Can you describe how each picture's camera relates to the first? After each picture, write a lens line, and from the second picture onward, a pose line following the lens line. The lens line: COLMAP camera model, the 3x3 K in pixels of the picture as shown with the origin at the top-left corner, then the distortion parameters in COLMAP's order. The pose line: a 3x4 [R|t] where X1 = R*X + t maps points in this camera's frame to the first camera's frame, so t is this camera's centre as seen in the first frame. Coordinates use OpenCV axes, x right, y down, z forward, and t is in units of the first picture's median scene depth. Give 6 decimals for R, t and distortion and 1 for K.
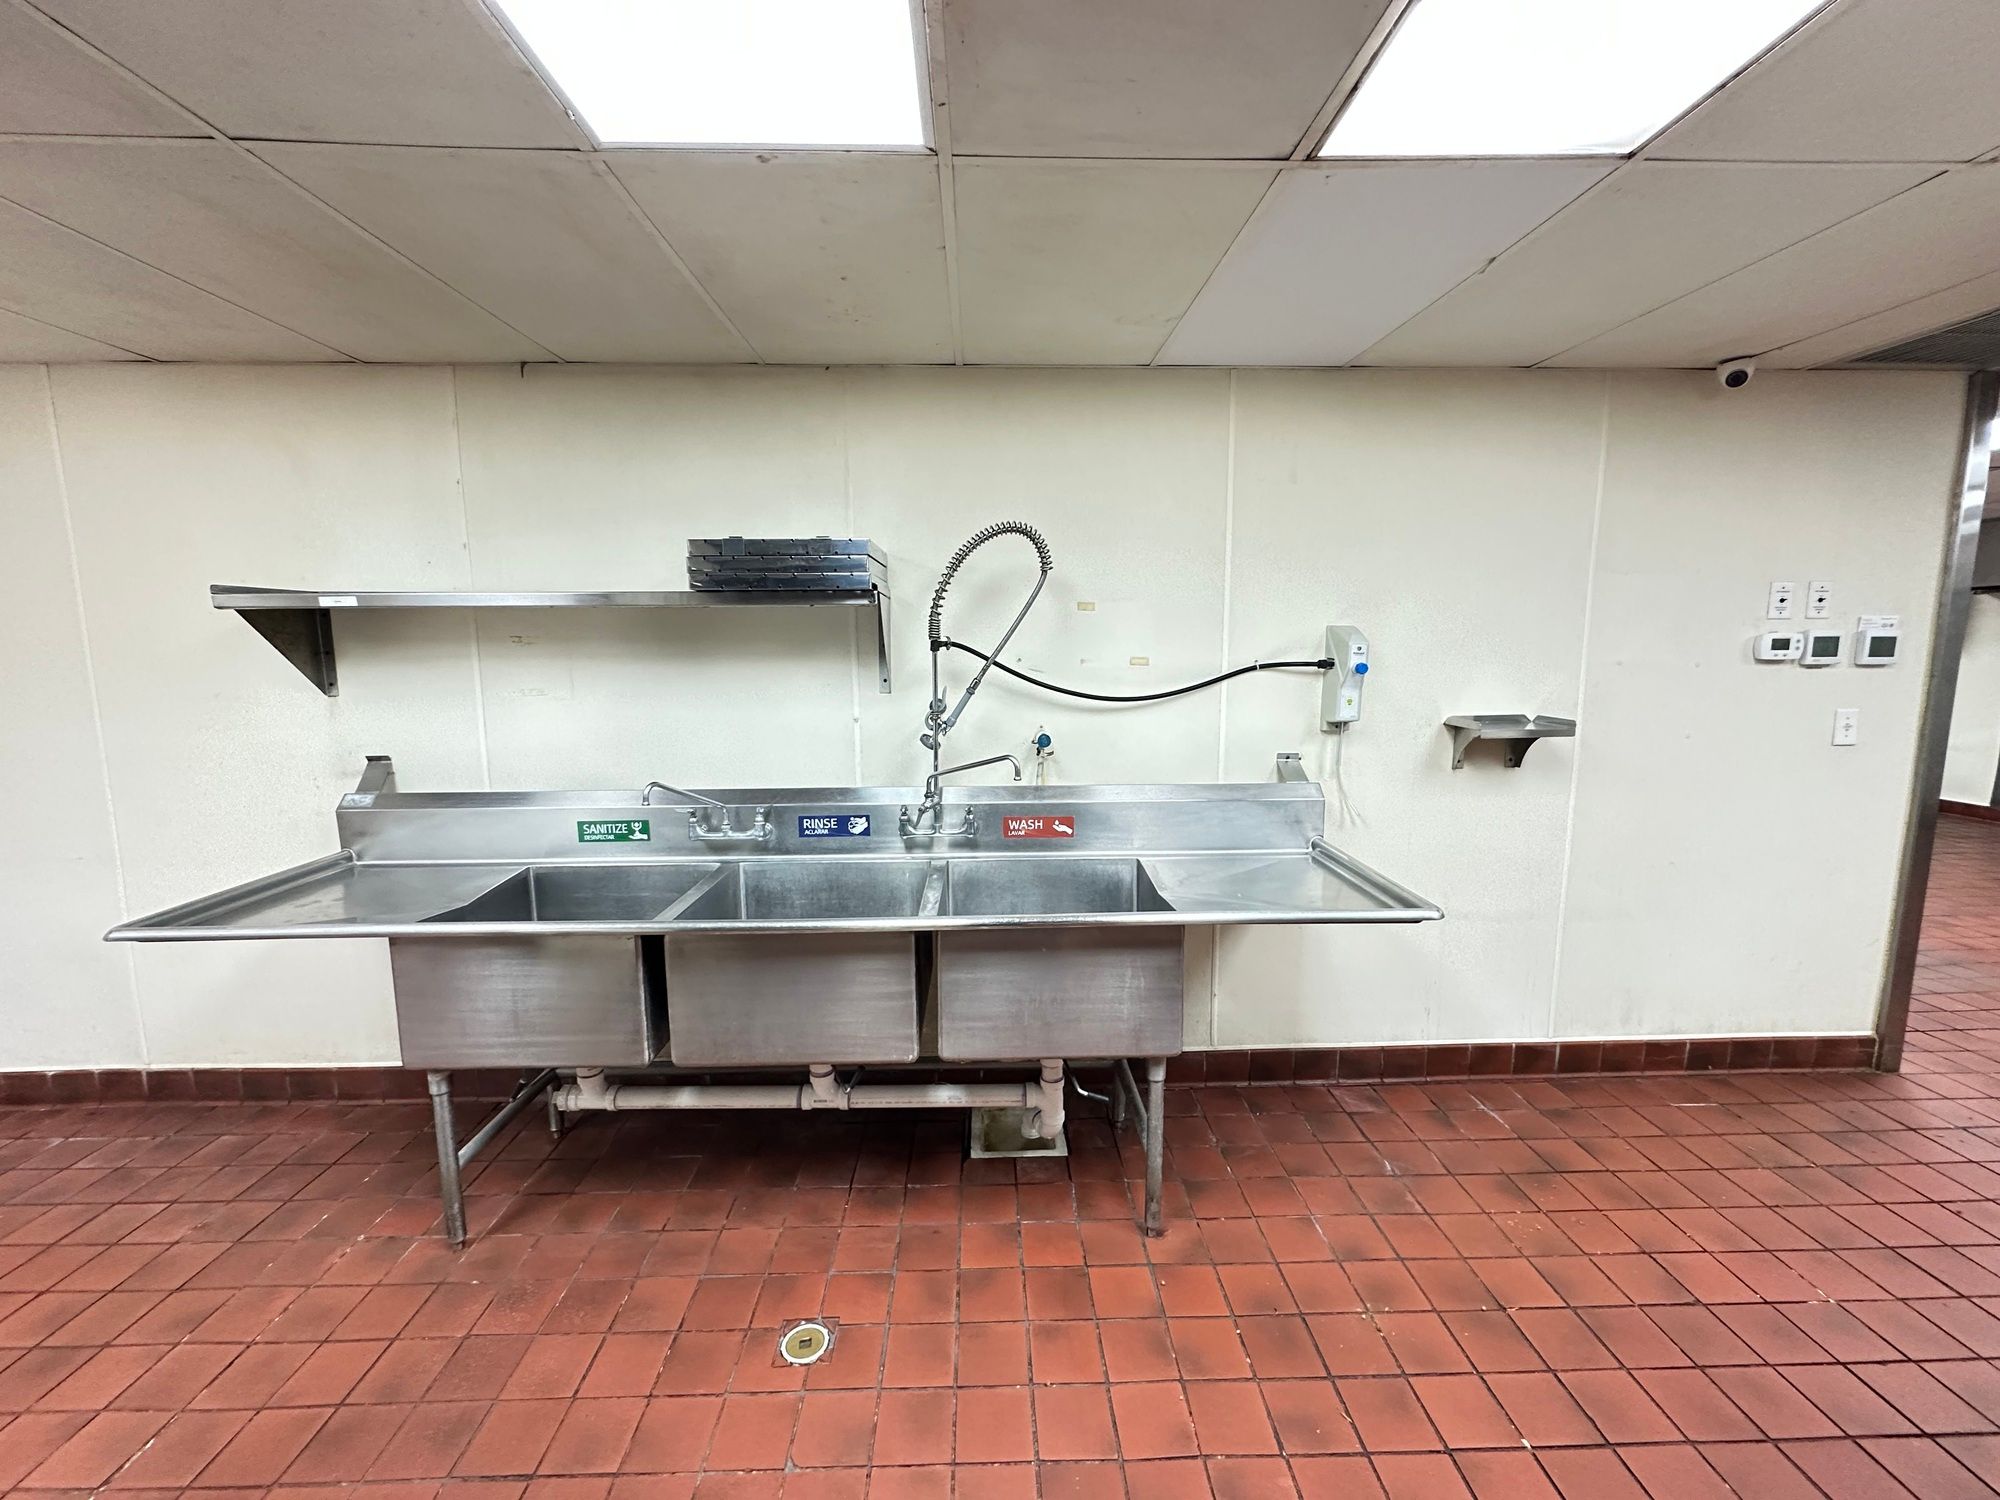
lens RADIAL K [[793.5, 0, 1000.0], [0, 793.5, 750.0], [0, 0, 1]] dist [-0.003282, 0.000237]
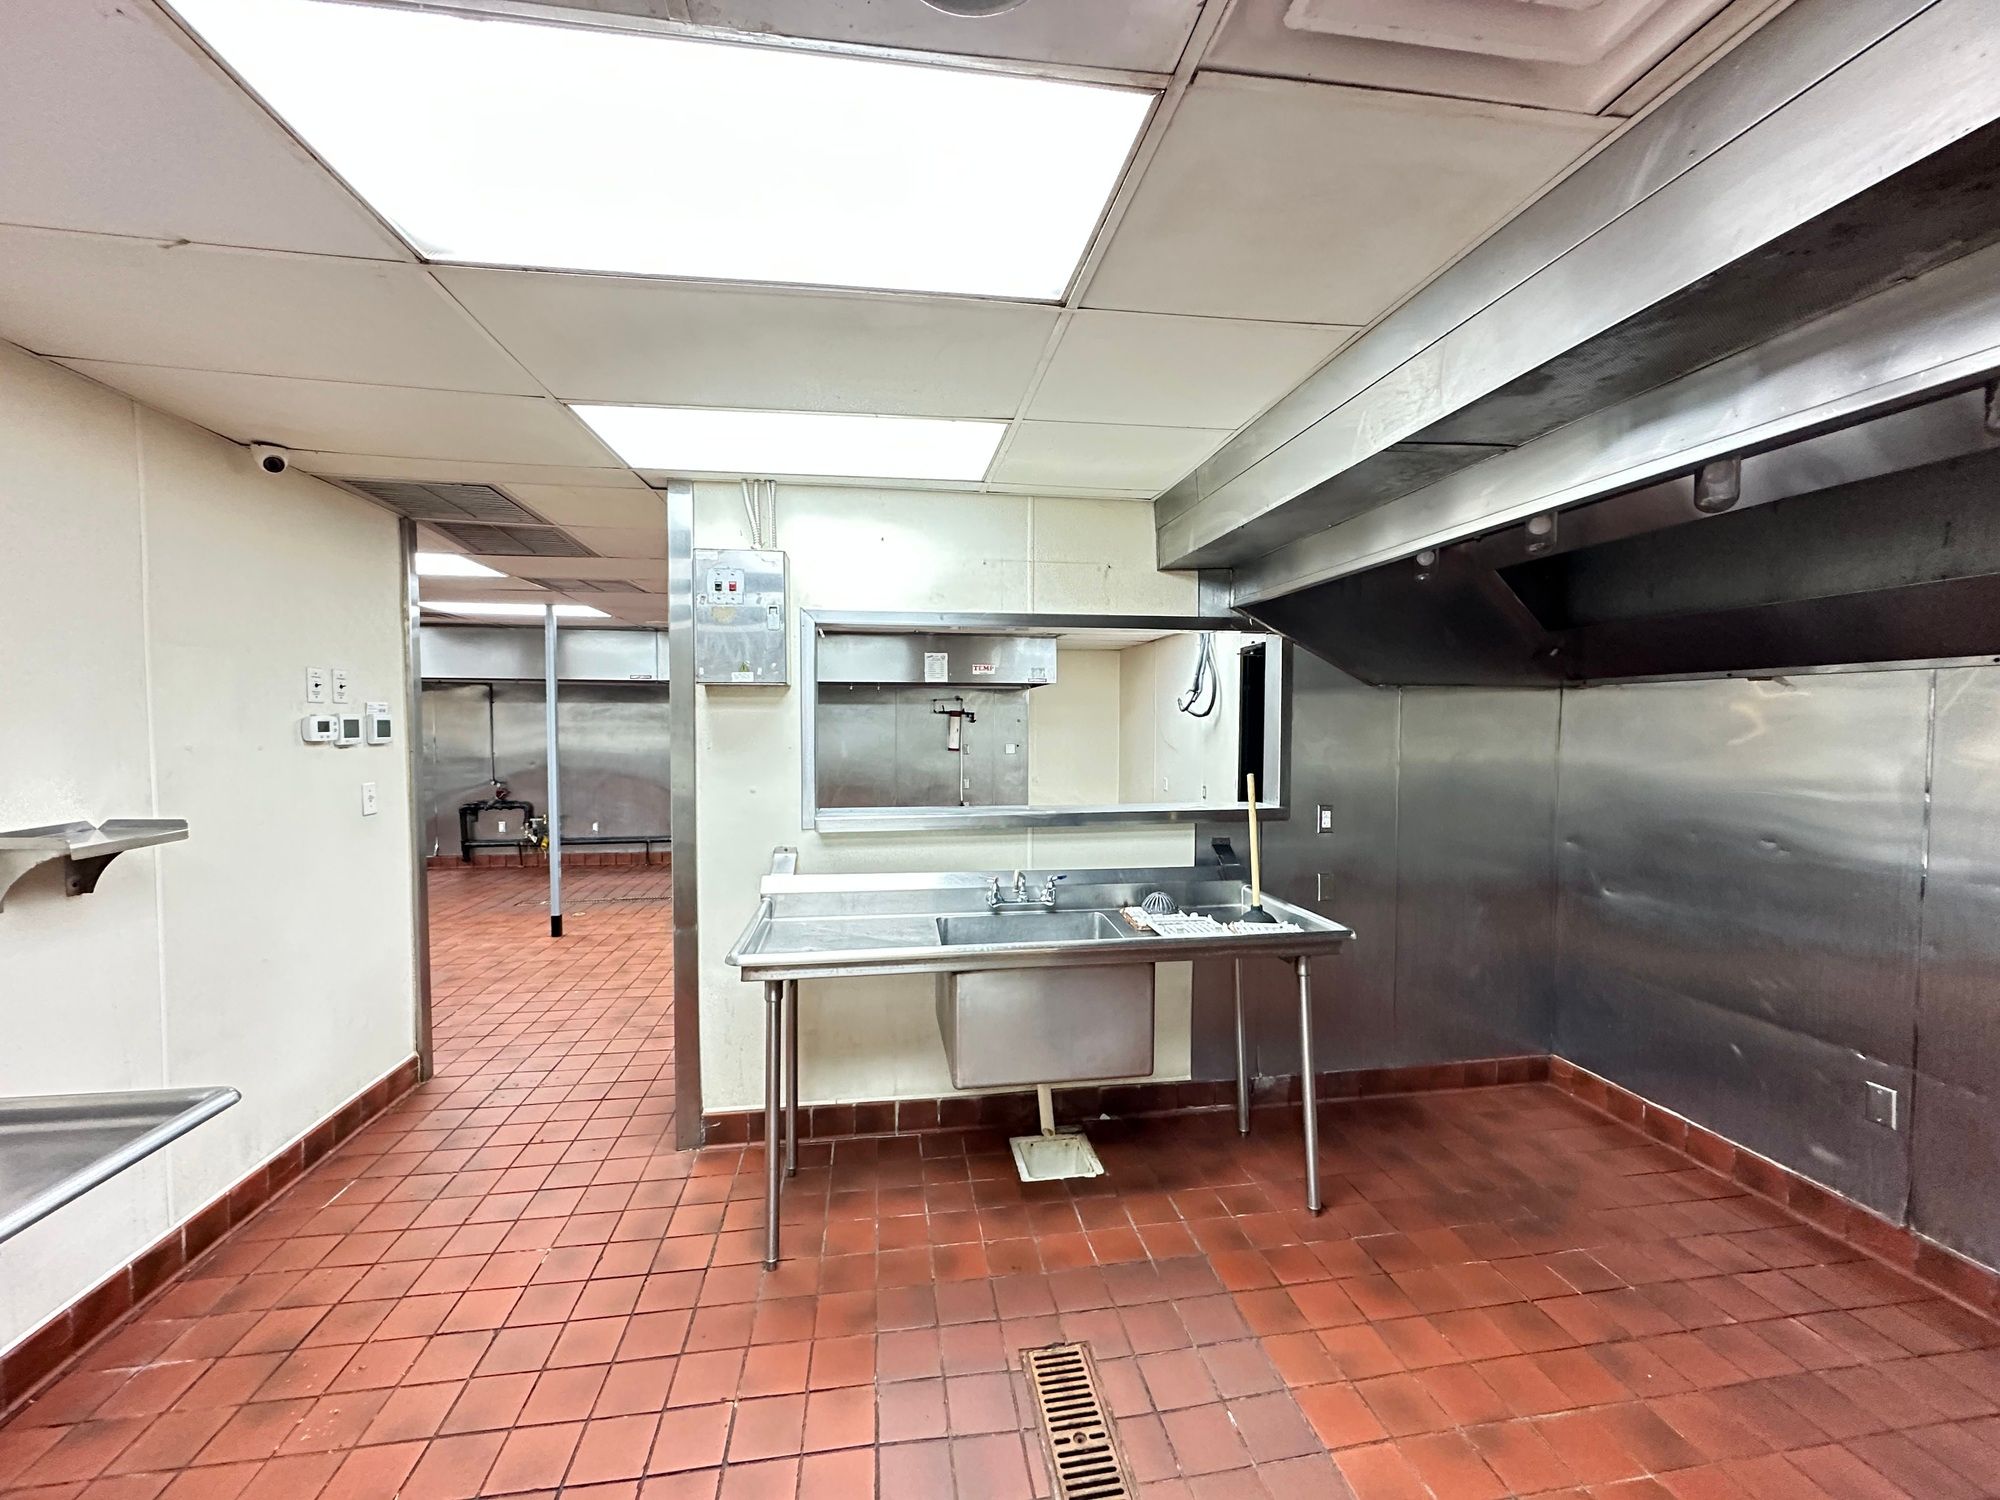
lens RADIAL K [[793.5, 0, 1000.0], [0, 793.5, 750.0], [0, 0, 1]] dist [-0.003282, 0.000237]
pose [[-0.127000, -0.030723, 0.991427, -0.177416], [0.126974, 0.990793, 0.046969, -0.037291], [-0.983742, 0.131850, -0.121930, 0.242689]]
